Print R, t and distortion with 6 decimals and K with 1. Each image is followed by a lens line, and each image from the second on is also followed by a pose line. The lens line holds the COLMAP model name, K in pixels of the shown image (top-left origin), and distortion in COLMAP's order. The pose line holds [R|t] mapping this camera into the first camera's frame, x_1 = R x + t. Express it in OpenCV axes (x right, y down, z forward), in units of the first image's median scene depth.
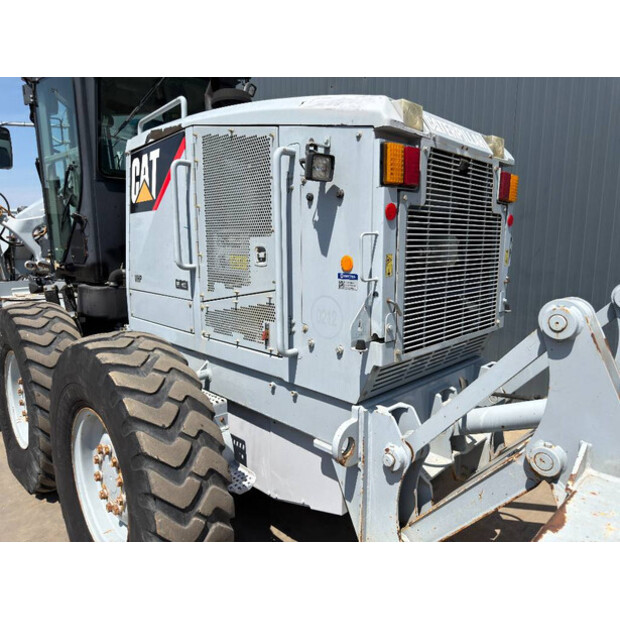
lens RADIAL K [[437.5, 0, 310.0], [0, 437.5, 310.0], [0, 0, 1]] dist [-0.001010, -0.001187]
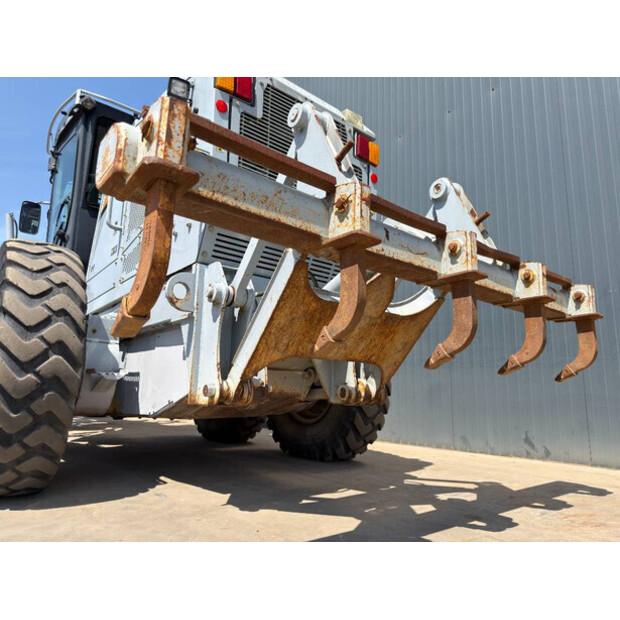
lens RADIAL K [[437.5, 0, 310.0], [0, 437.5, 310.0], [0, 0, 1]] dist [-0.001010, -0.001187]
pose [[0.996724, 0.006431, -0.080621, 0.519914], [-0.032615, 0.944146, -0.327910, 0.732673], [0.074010, 0.329465, 0.941263, -0.039435]]
